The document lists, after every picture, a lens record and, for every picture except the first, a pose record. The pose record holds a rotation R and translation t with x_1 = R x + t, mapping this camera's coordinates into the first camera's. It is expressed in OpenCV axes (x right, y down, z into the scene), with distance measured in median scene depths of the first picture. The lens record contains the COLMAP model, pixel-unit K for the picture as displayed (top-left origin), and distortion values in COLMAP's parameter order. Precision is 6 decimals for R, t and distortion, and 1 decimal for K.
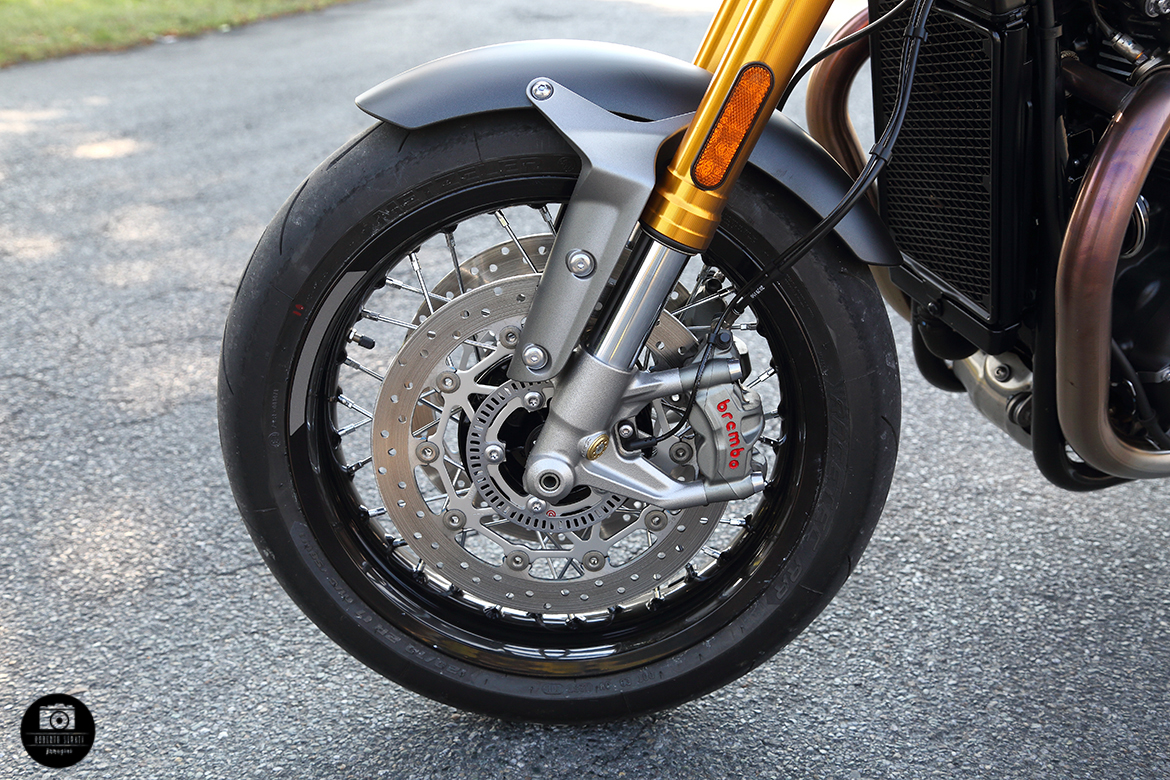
lens RADIAL K [[1425.7, 0, 585.0], [0, 1425.7, 390.0], [0, 0, 1]] dist [0.061582, 0.003040]
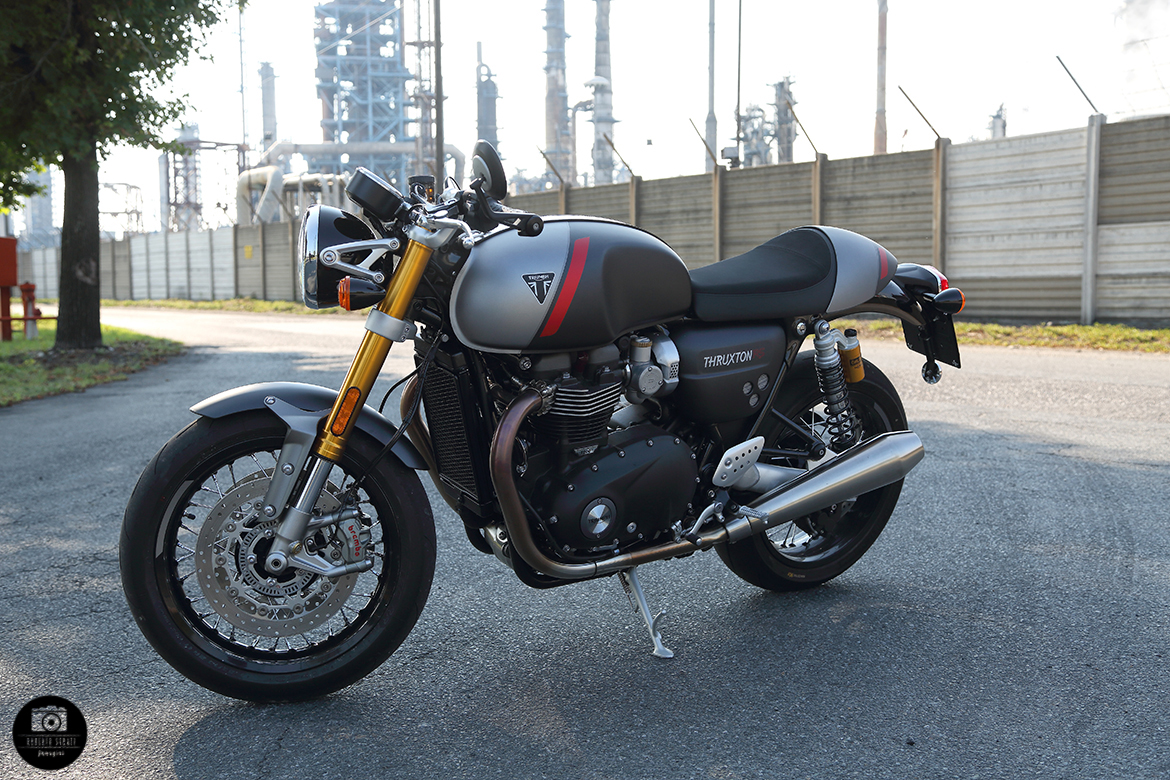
lens RADIAL K [[1299.3, 0, 585.0], [0, 1299.3, 390.0], [0, 0, 1]] dist [0.056765, 0.009126]
pose [[0.981194, -0.025031, 0.191392, 0.067529], [0.072074, 0.967351, -0.242978, 0.334123], [-0.179062, 0.252203, 0.950963, -1.161473]]
